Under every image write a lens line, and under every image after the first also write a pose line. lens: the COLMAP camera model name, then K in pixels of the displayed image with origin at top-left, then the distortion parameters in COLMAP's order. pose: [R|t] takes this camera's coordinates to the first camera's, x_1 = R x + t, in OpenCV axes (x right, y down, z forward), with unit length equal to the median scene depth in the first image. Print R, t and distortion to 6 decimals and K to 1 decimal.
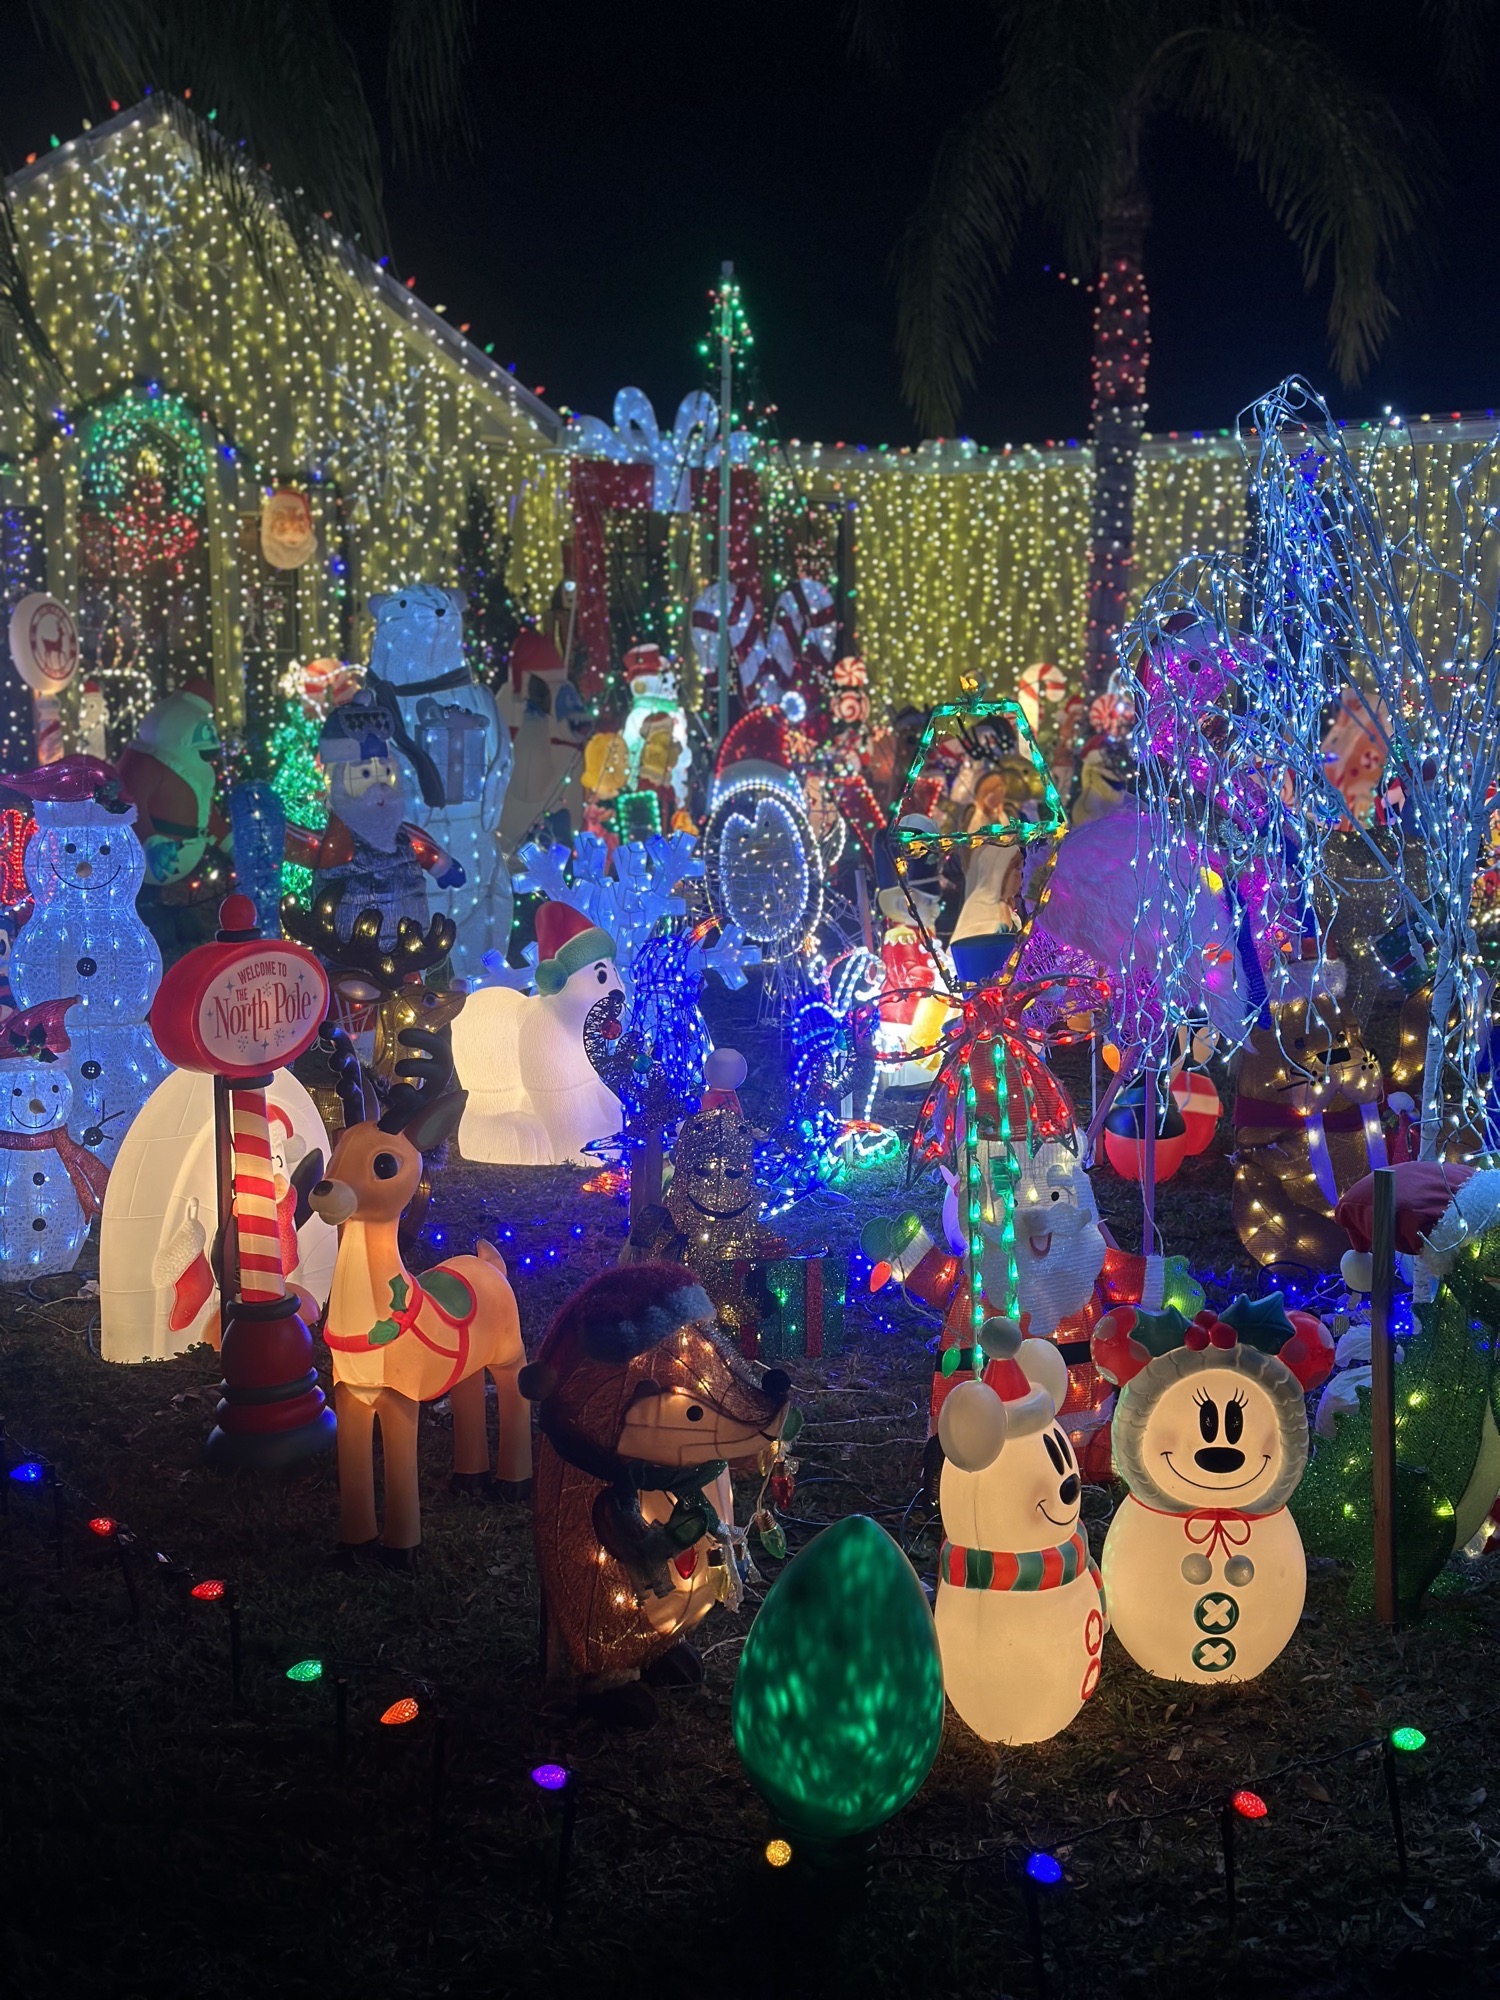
lens RADIAL K [[2765.5, 0, 750.0], [0, 2765.5, 1000.0], [0, 0, 1]] dist [0.168107, -0.147776]
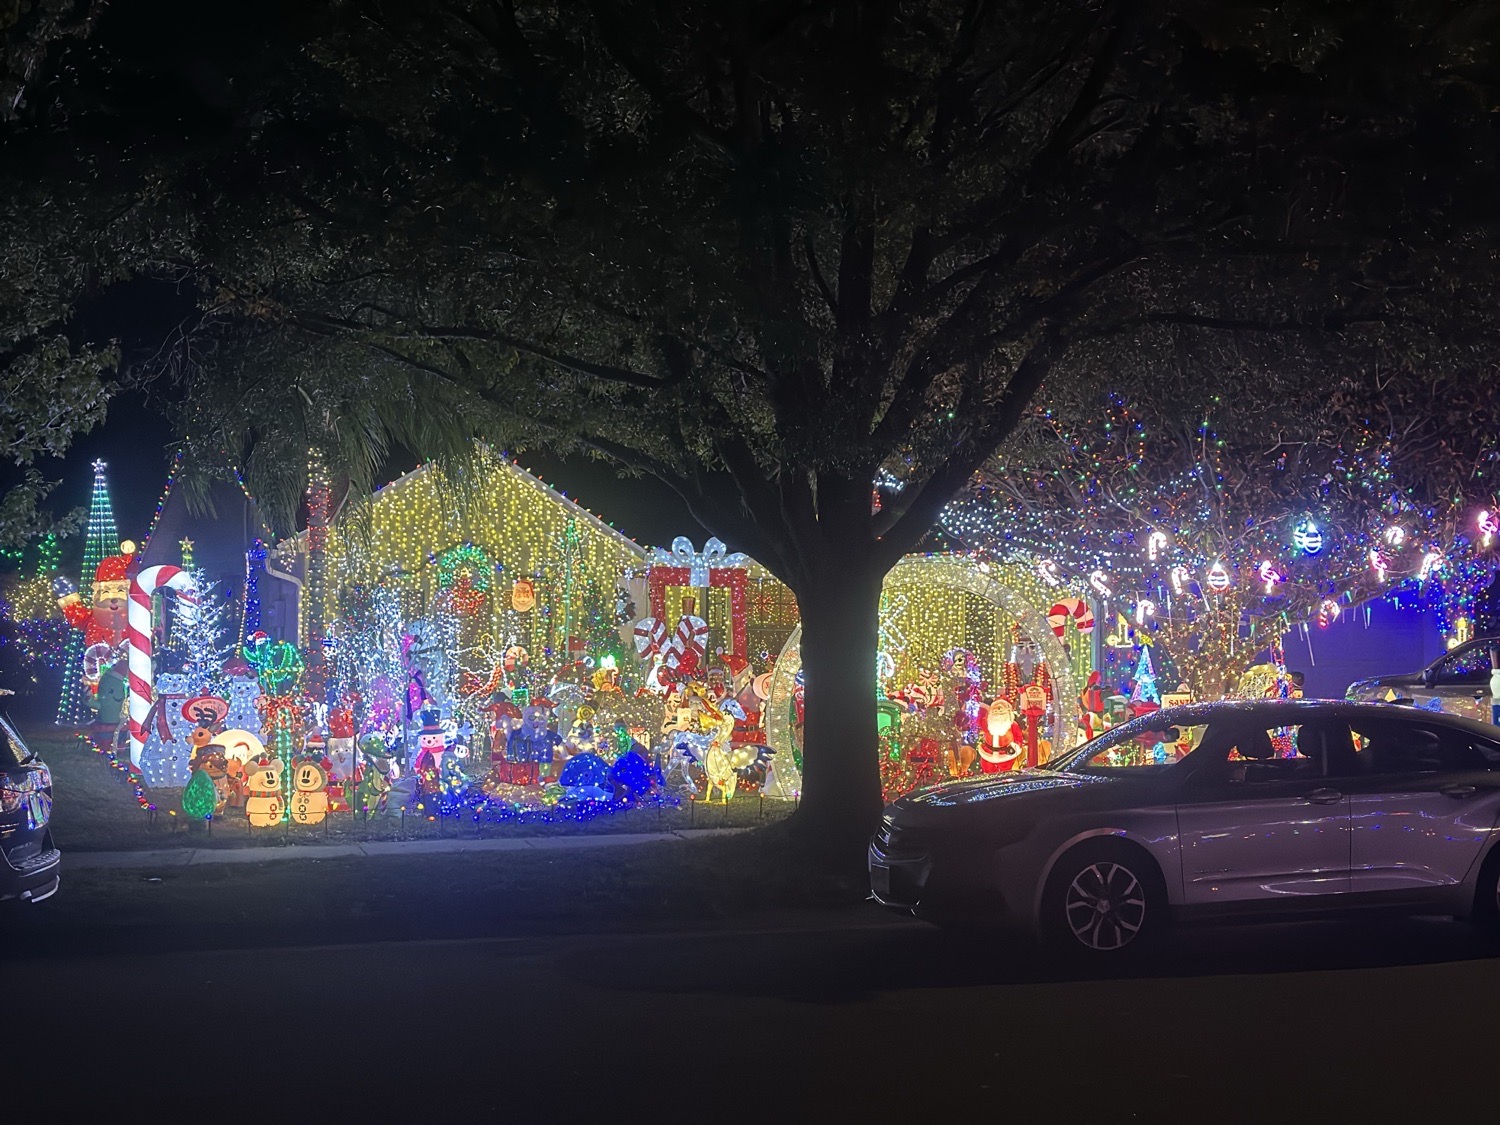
lens RADIAL K [[2074.1, 0, 750.0], [0, 2074.1, 562.5], [0, 0, 1]] dist [0.168107, -0.147776]
pose [[0.954886, -0.003195, -0.296955, 1.245795], [-0.047096, 0.985658, -0.162048, 0.203966], [0.293214, 0.168723, 0.941041, -1.514664]]
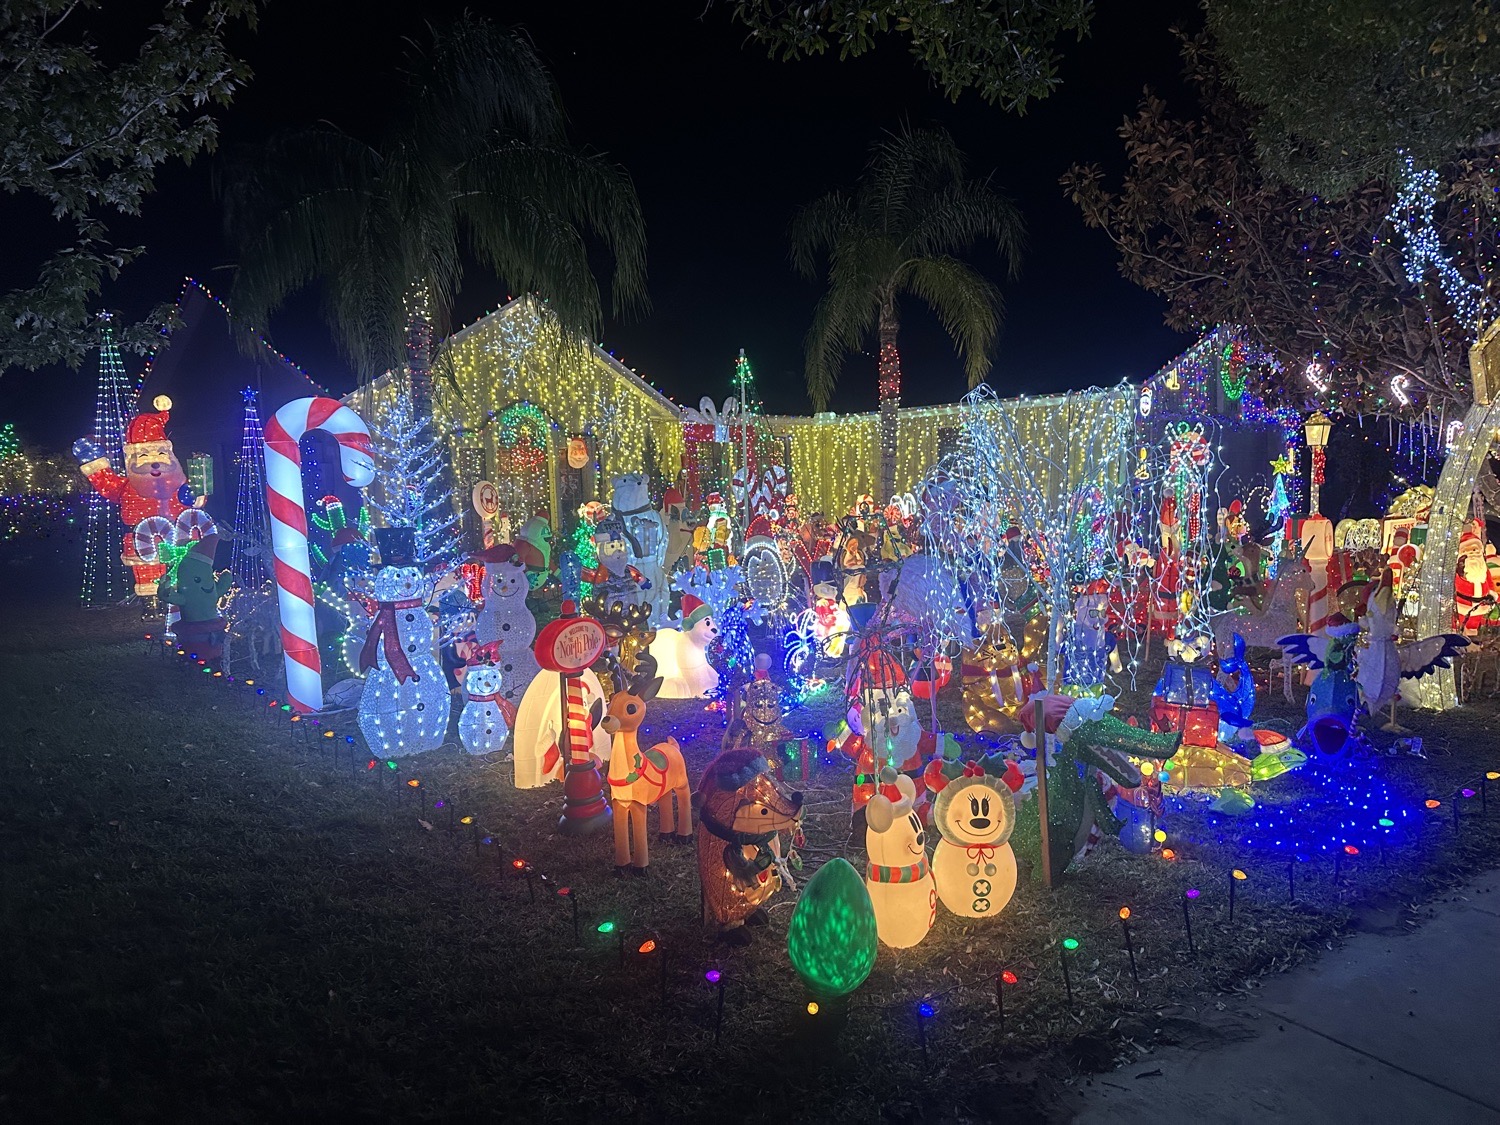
lens RADIAL K [[1037.2, 0, 758.5], [0, 1037.2, 559.2], [0, 0, 1]] dist [0.185831, -0.345289]
pose [[0.999468, -0.031388, 0.008856, -0.013856], [0.031867, 0.997664, -0.060419, -0.008287], [-0.006939, 0.060669, 0.998134, 0.040448]]
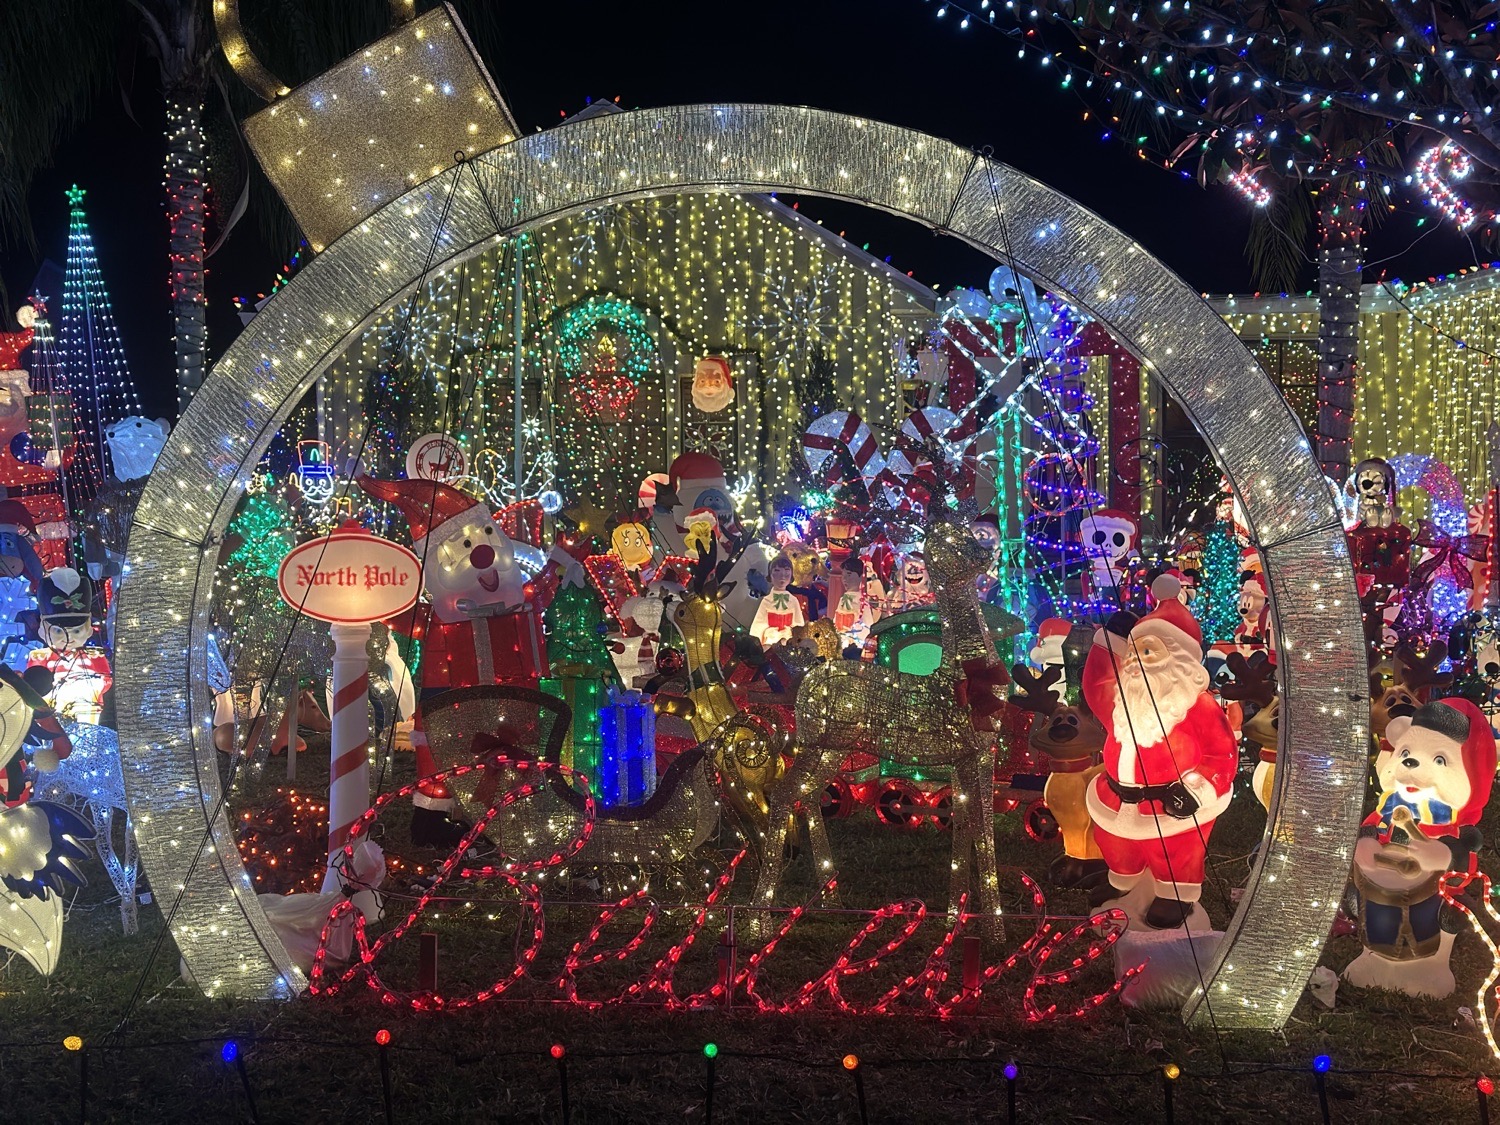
lens RADIAL K [[2074.1, 0, 750.0], [0, 2074.1, 562.5], [0, 0, 1]] dist [0.168107, -0.147776]
pose [[0.757258, 0.018584, -0.652852, 1.143393], [-0.075210, 0.995427, -0.058902, -0.037256], [0.648771, 0.093705, 0.755192, 0.467590]]
